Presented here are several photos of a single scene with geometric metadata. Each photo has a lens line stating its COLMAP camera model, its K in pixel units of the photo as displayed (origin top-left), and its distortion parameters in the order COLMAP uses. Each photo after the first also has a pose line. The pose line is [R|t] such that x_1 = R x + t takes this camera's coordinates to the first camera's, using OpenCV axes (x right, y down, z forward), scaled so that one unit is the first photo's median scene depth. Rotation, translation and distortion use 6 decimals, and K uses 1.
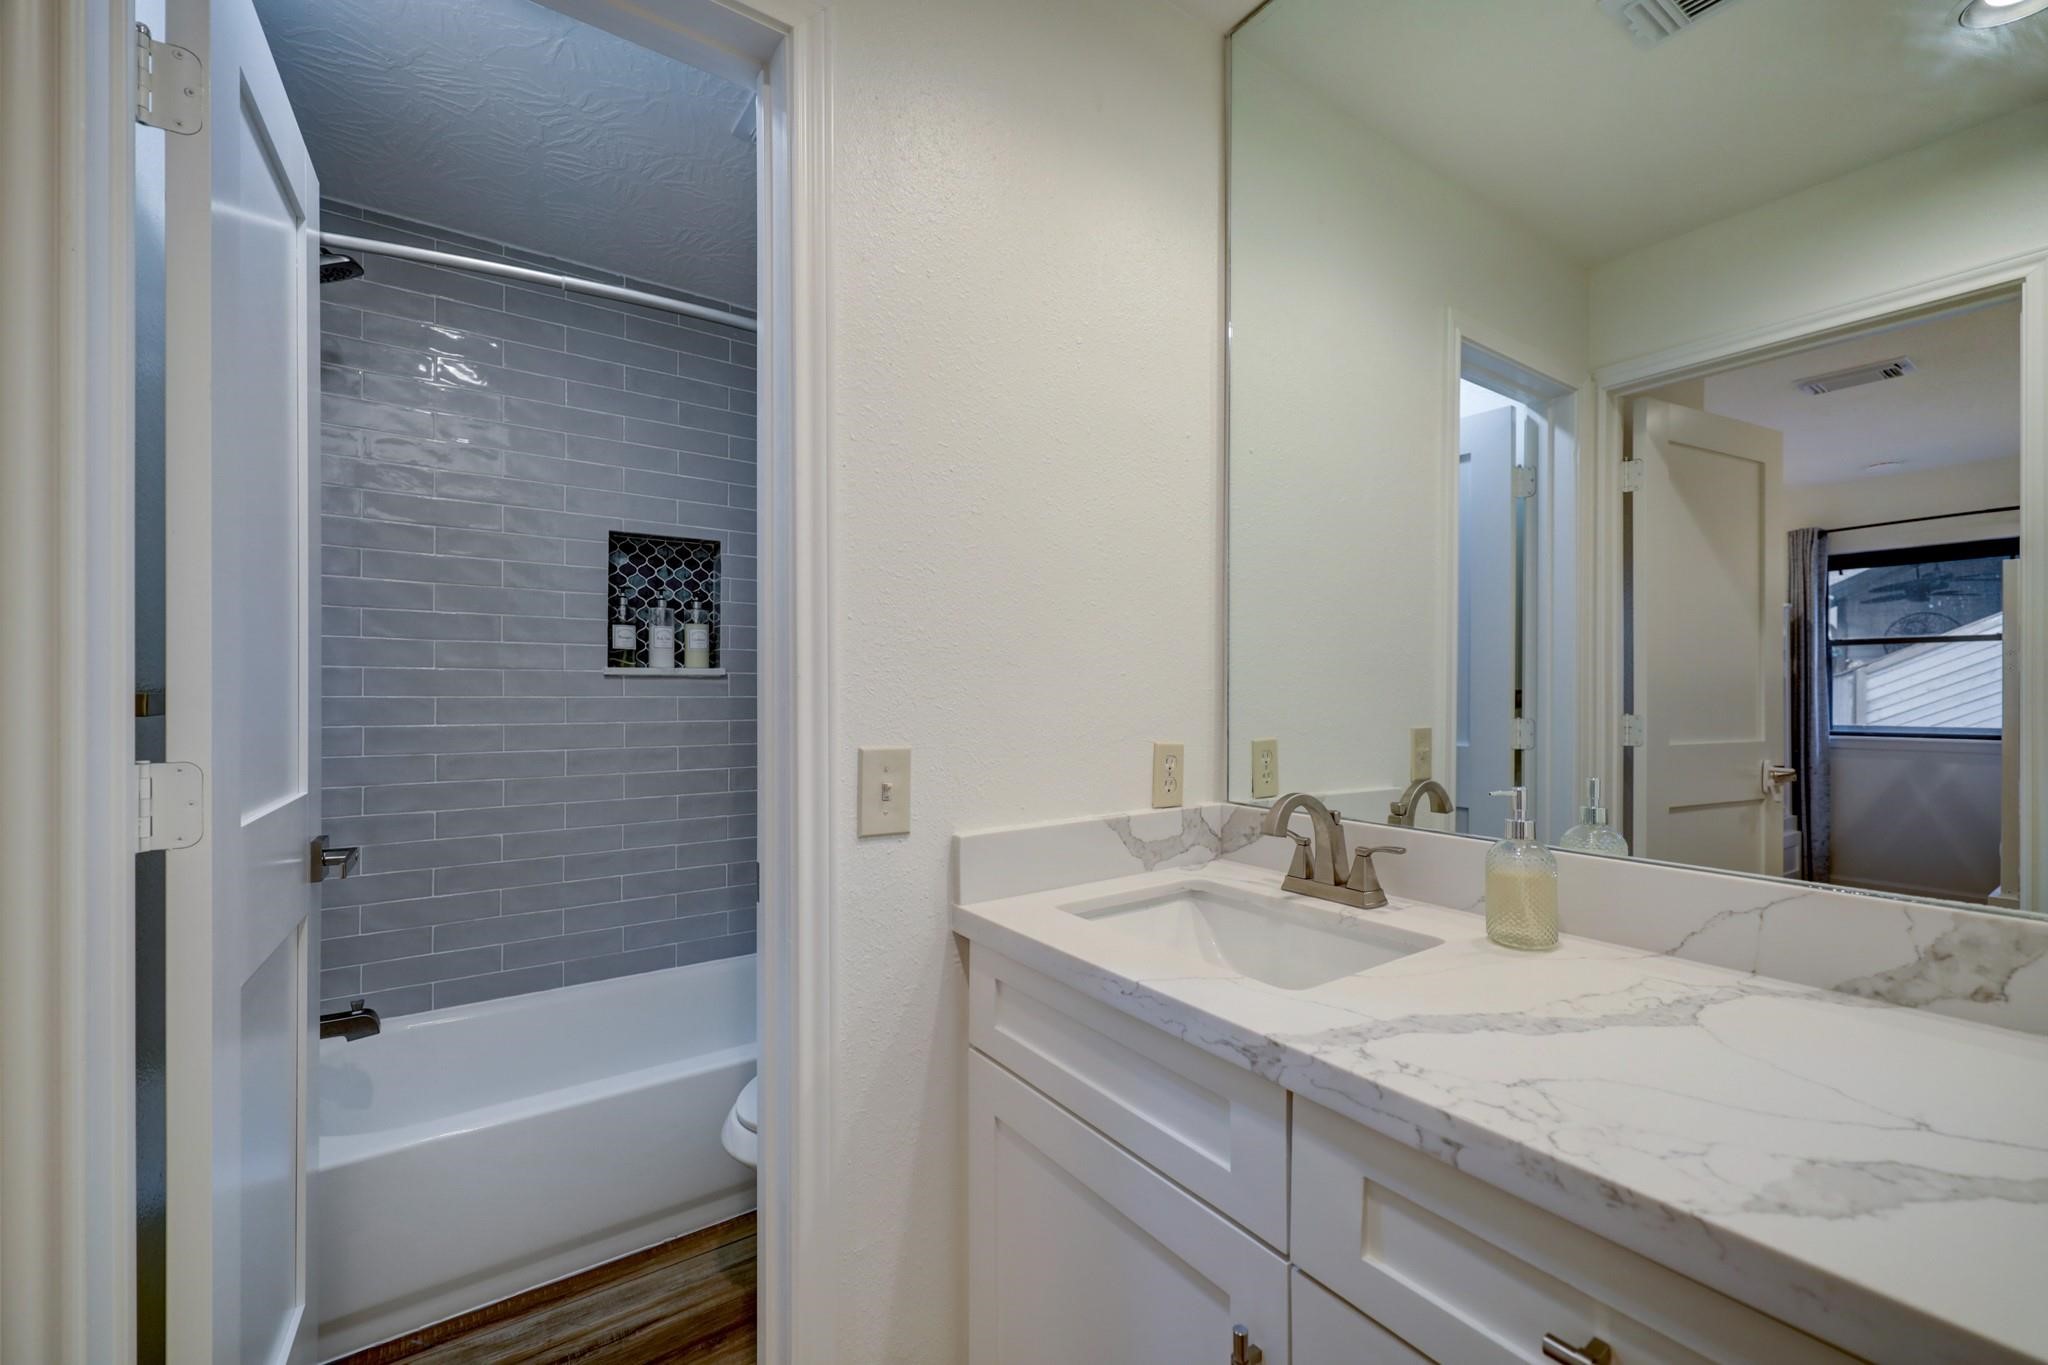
lens RADIAL K [[812.2, 0, 1018.1], [0, 812.2, 687.5], [0, 0, 1]] dist [-0.000717, -0.000052]
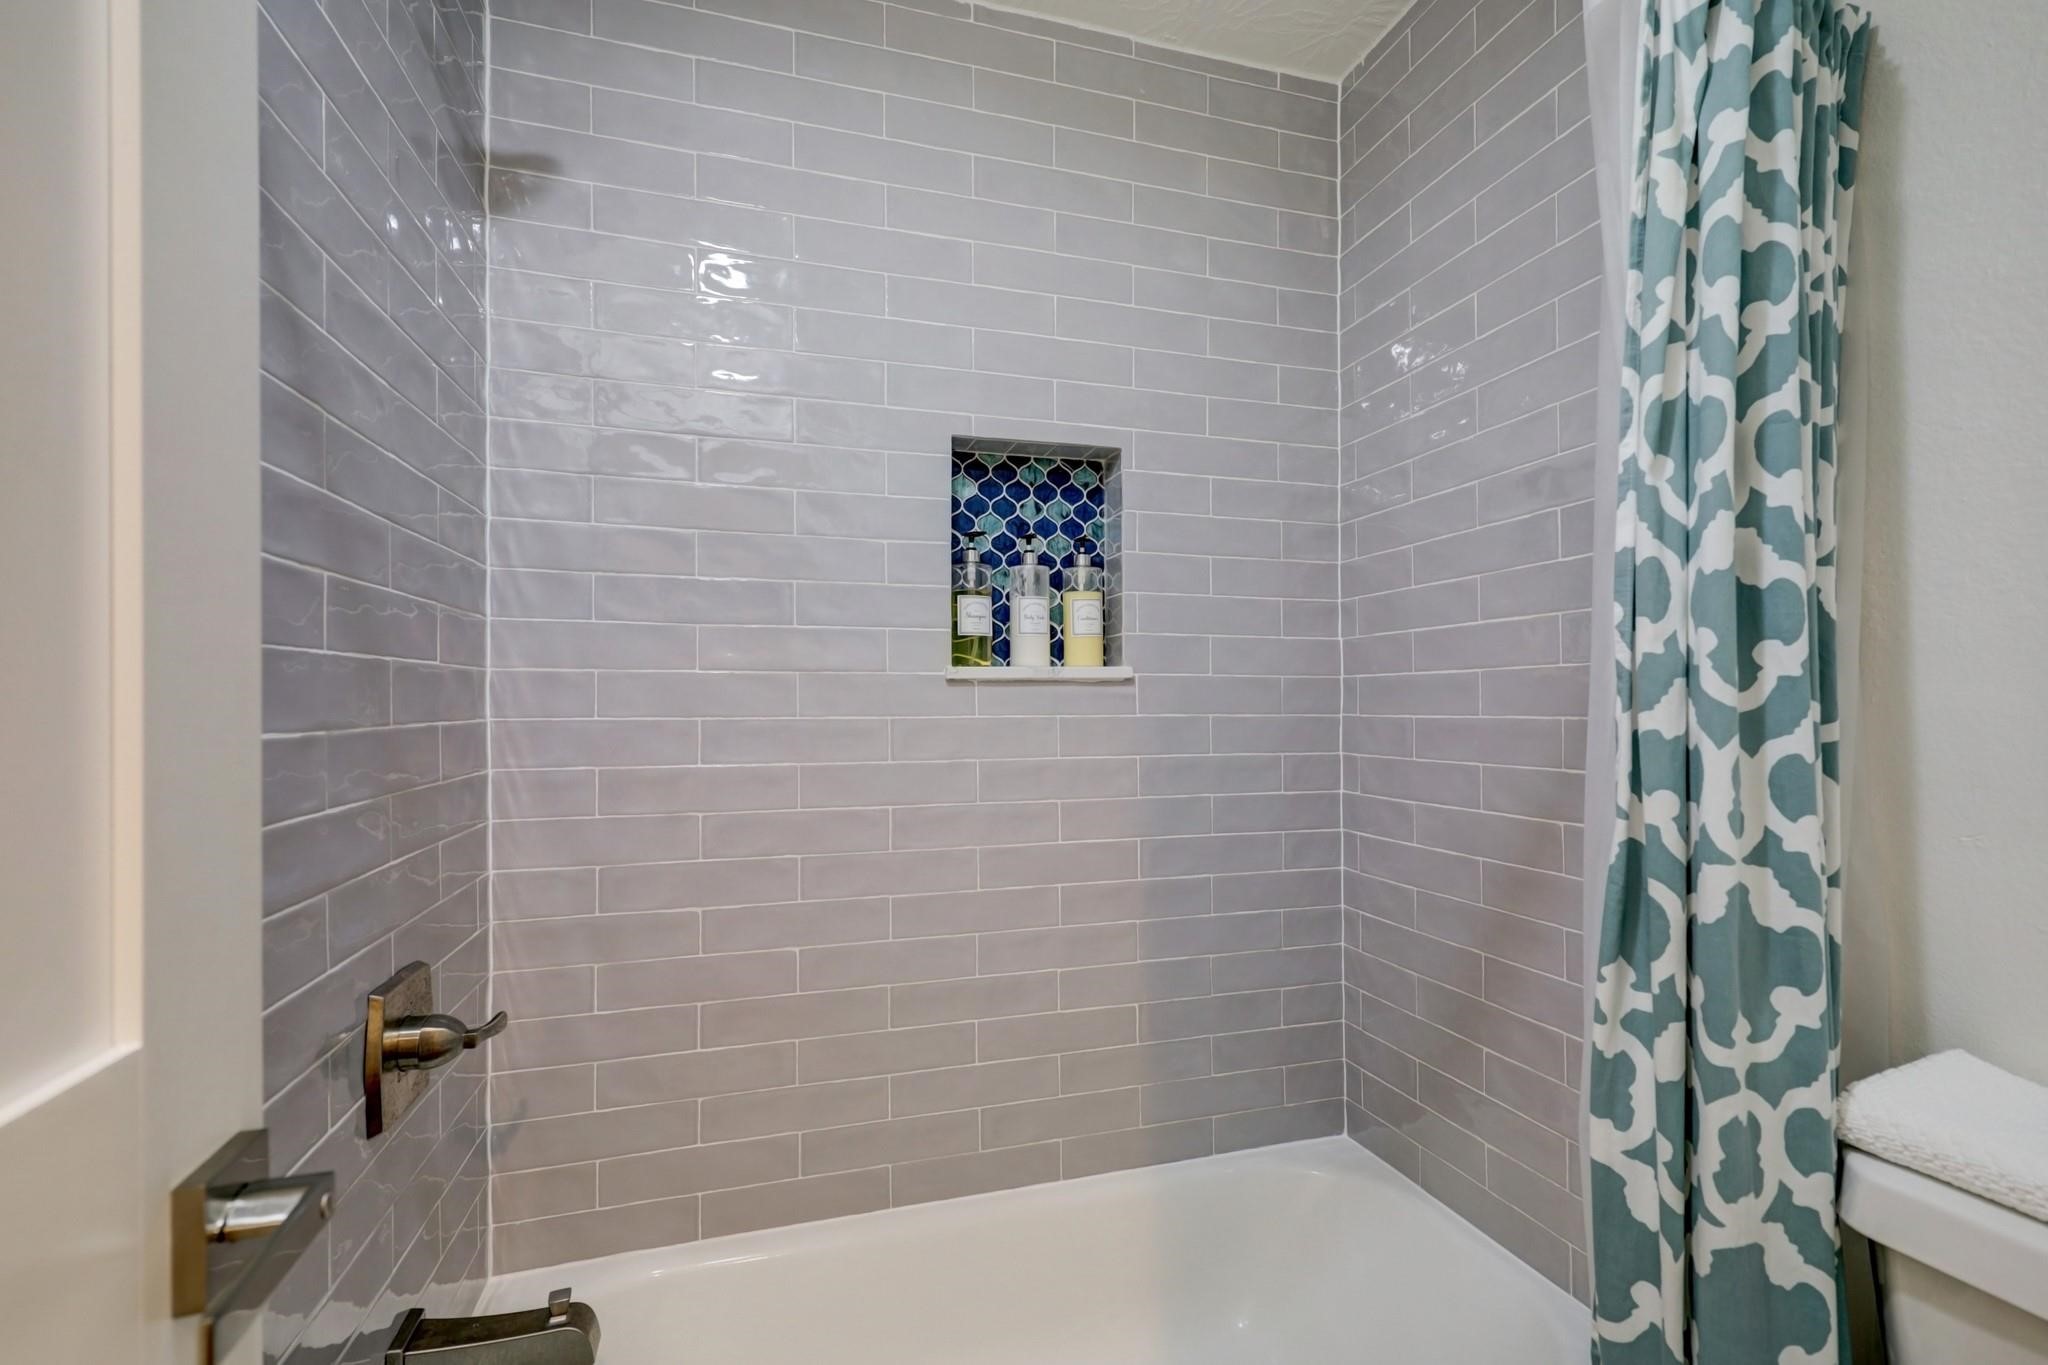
lens RADIAL K [[909.9, 0, 1038.2], [0, 909.9, 696.2], [0, 0, 1]] dist [-0.000684, -0.000162]
pose [[0.954585, -0.009571, -0.297784, -0.236256], [0.008139, 0.999949, -0.006050, 0.000994], [0.297826, 0.003352, 0.954614, 0.367548]]
